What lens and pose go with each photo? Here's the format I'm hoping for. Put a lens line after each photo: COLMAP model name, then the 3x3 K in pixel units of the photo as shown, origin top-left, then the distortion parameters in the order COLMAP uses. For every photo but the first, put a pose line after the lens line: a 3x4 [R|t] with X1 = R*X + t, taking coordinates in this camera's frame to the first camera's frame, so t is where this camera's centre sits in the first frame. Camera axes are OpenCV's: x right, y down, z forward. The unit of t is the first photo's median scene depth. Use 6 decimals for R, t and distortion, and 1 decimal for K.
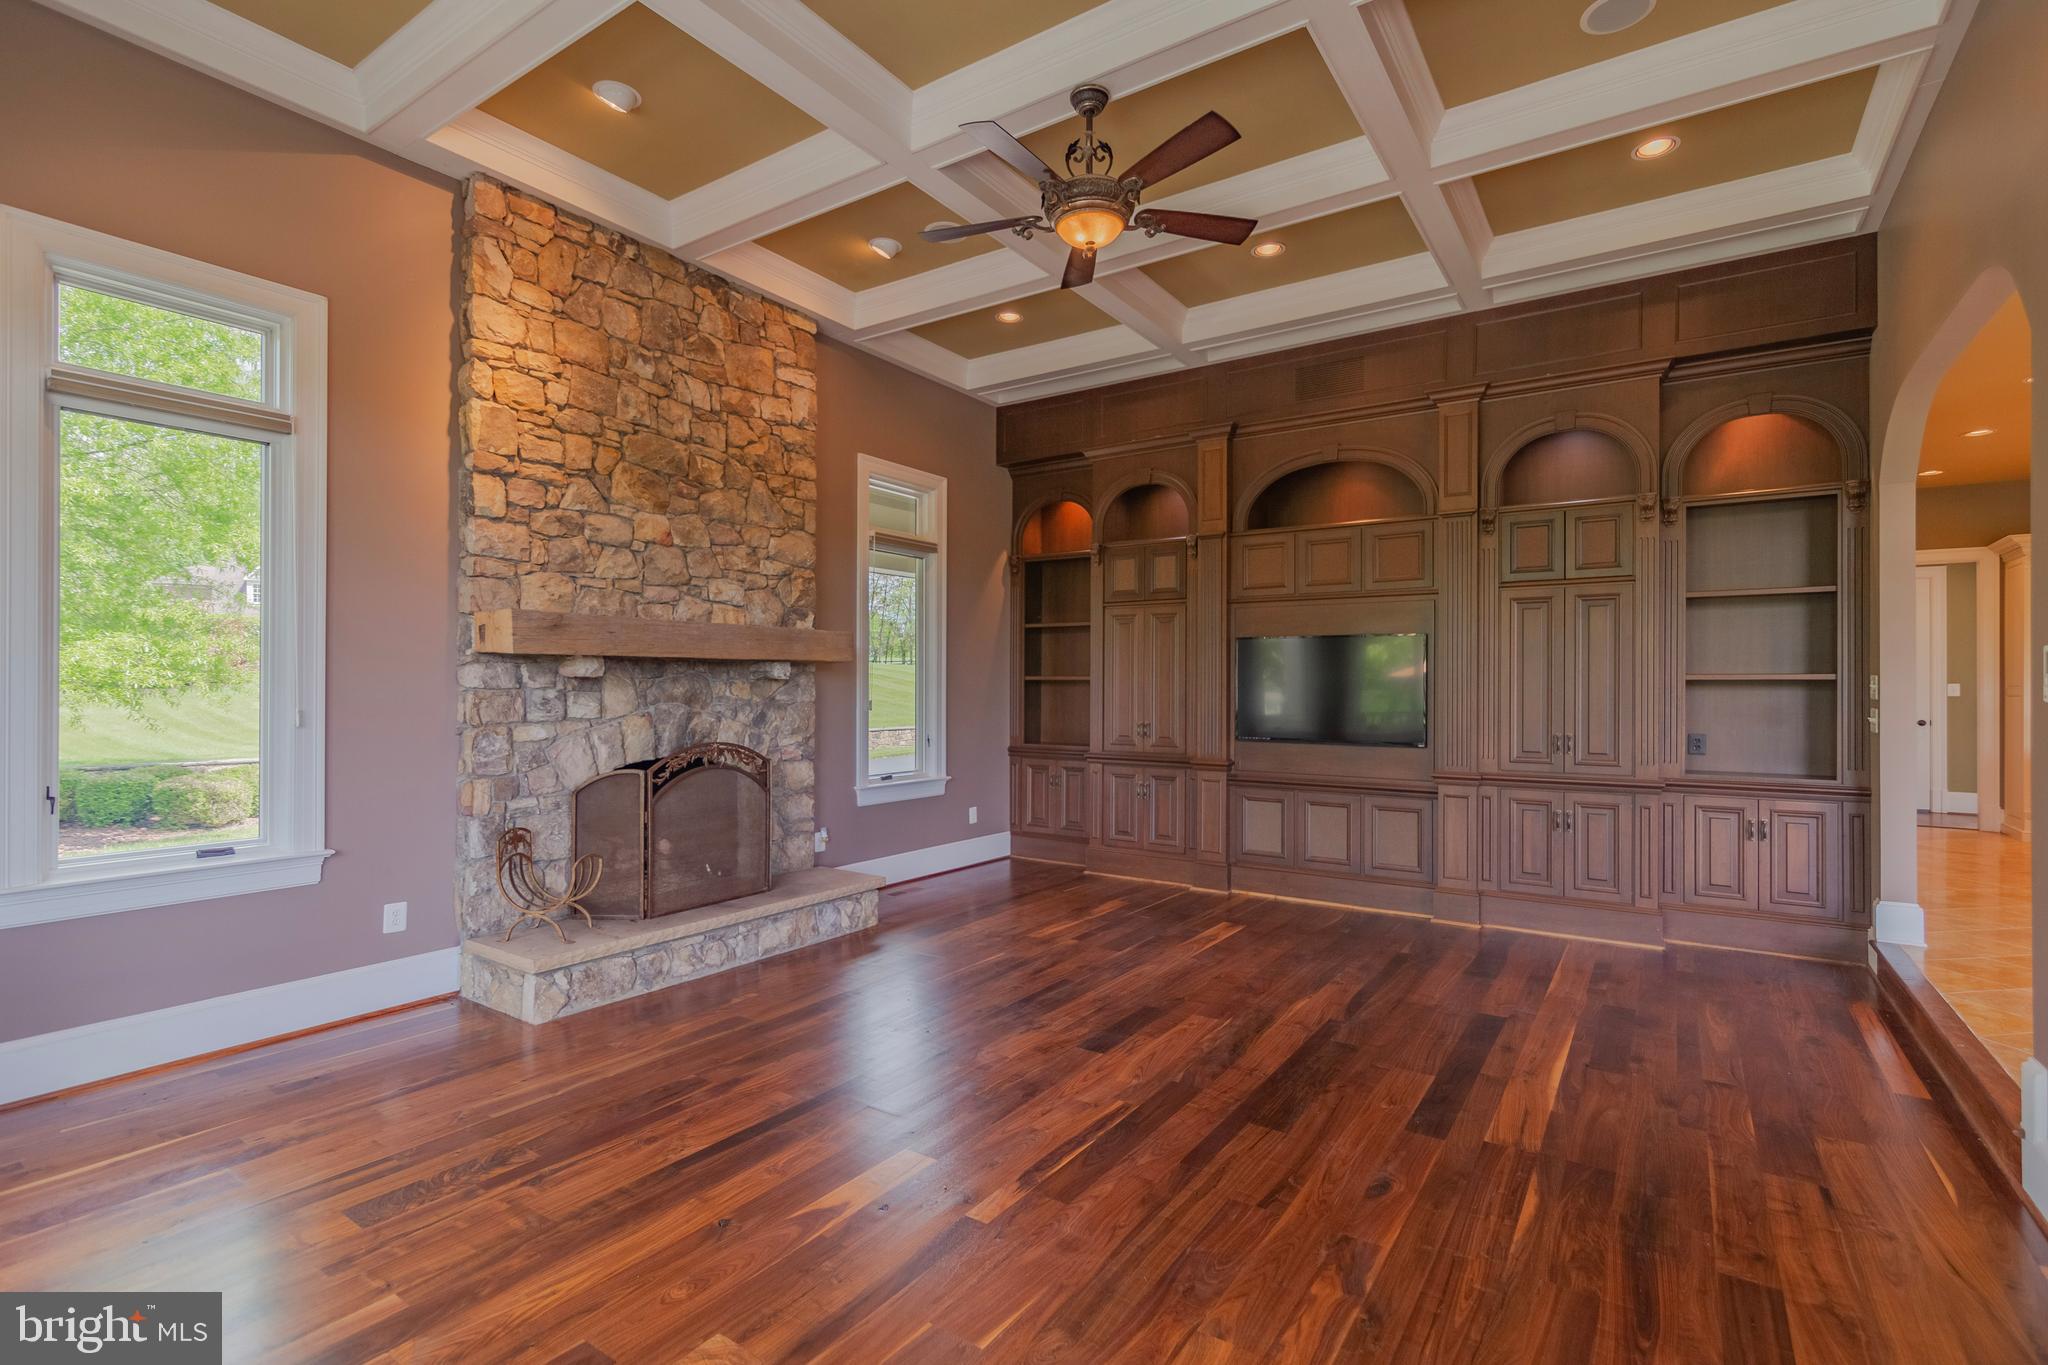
lens RADIAL K [[951.1, 0, 1012.4], [0, 951.1, 688.2], [0, 0, 1]] dist [0.000085, -0.000123]
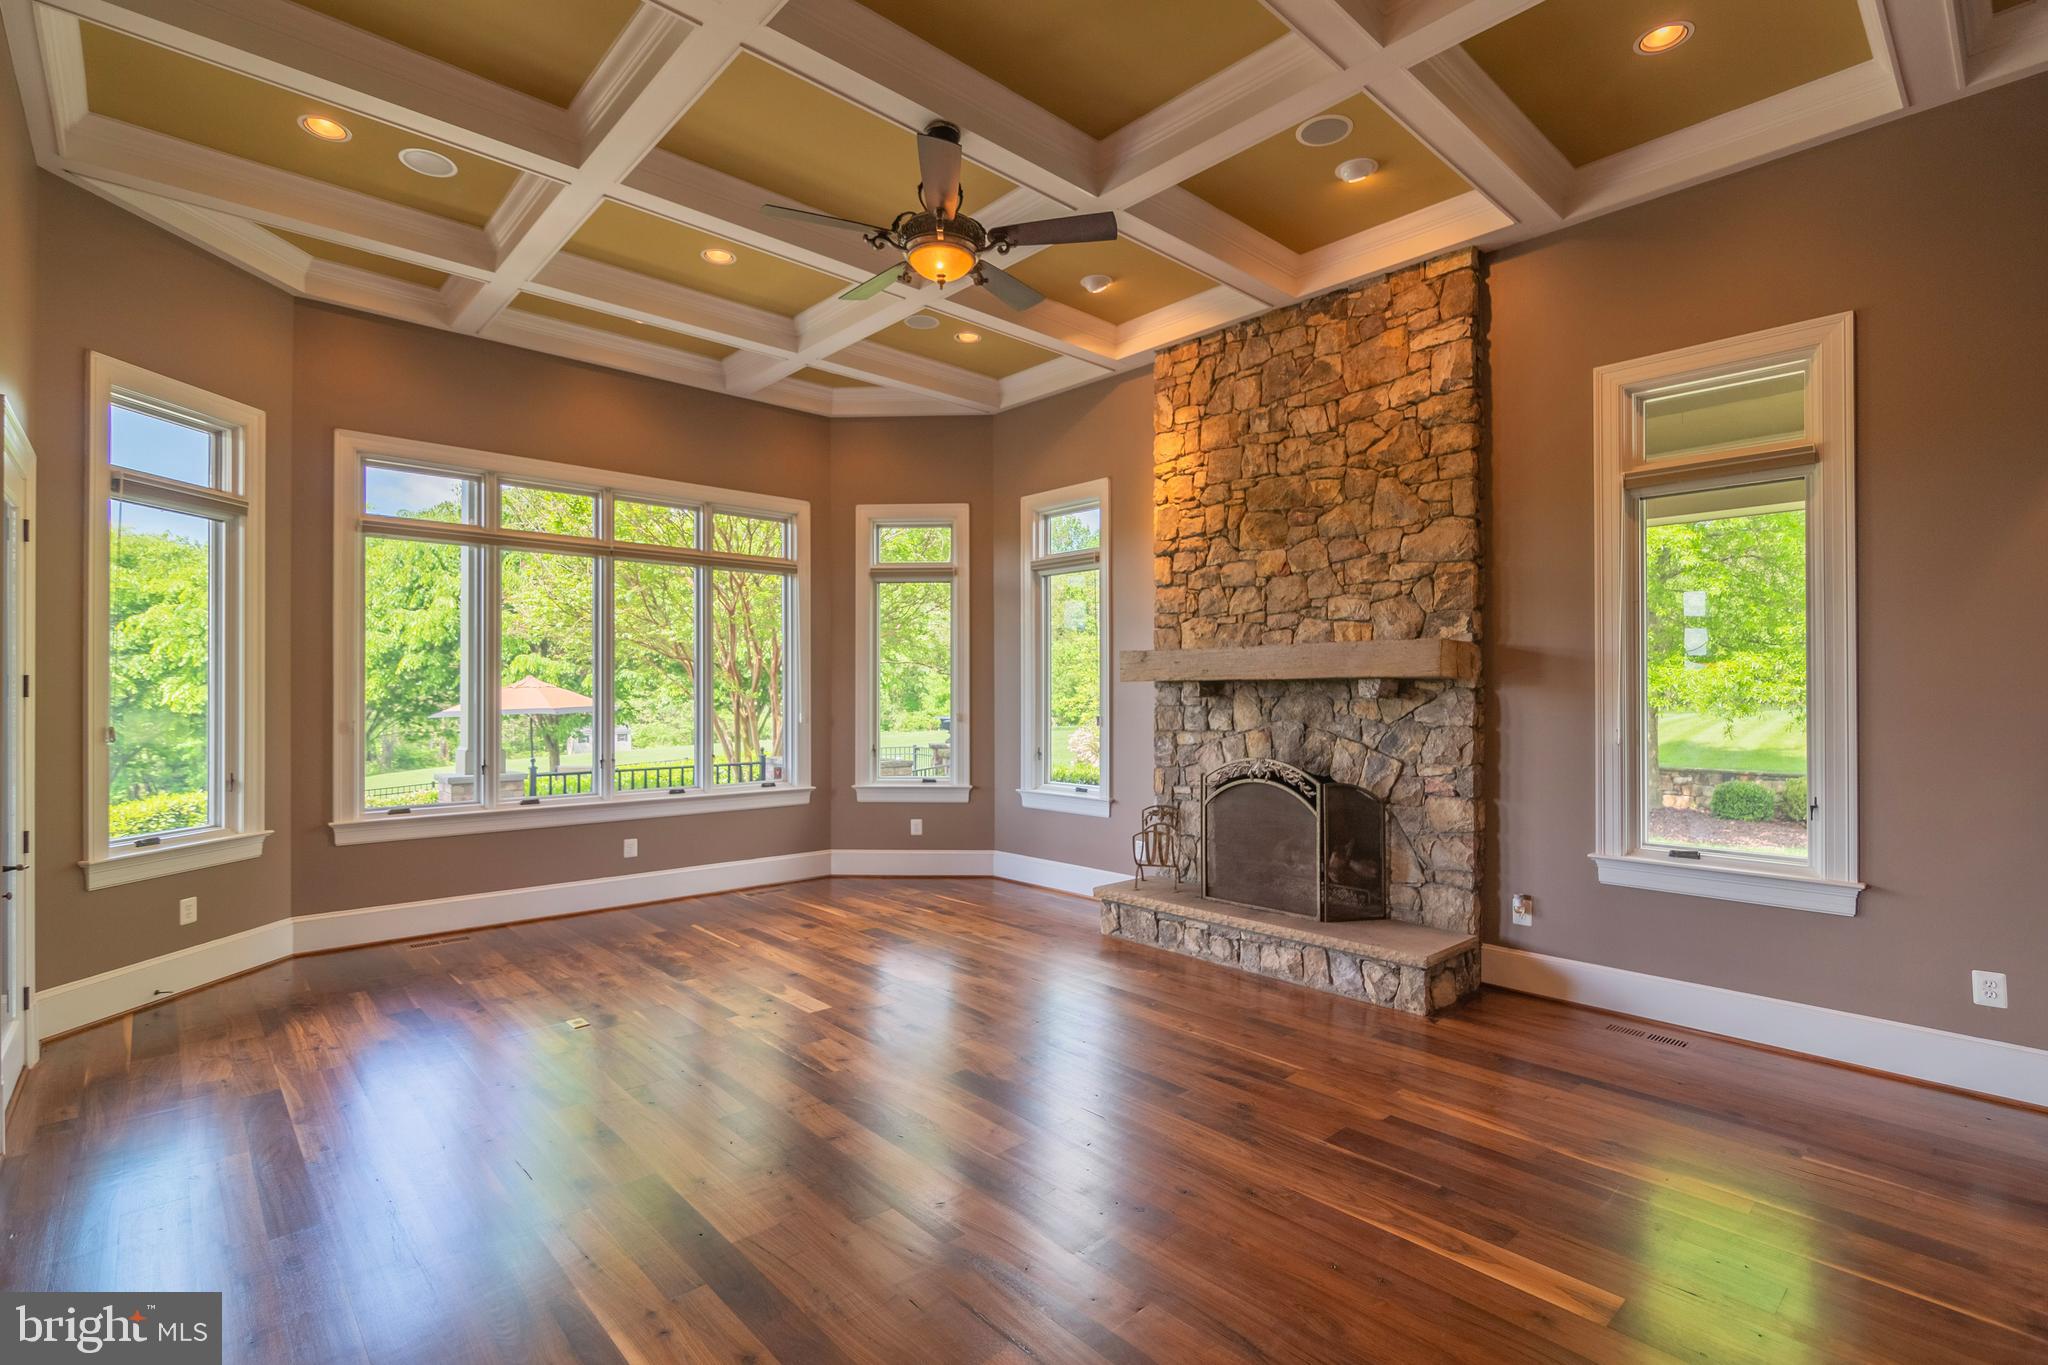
lens RADIAL K [[951.1, 0, 1012.4], [0, 951.1, 688.2], [0, 0, 1]] dist [0.000085, -0.000123]
pose [[-0.228415, -0.008387, -0.973528, 0.763638], [-0.002591, 0.999965, -0.008007, -0.011567], [0.973560, 0.000694, -0.228428, 0.944675]]
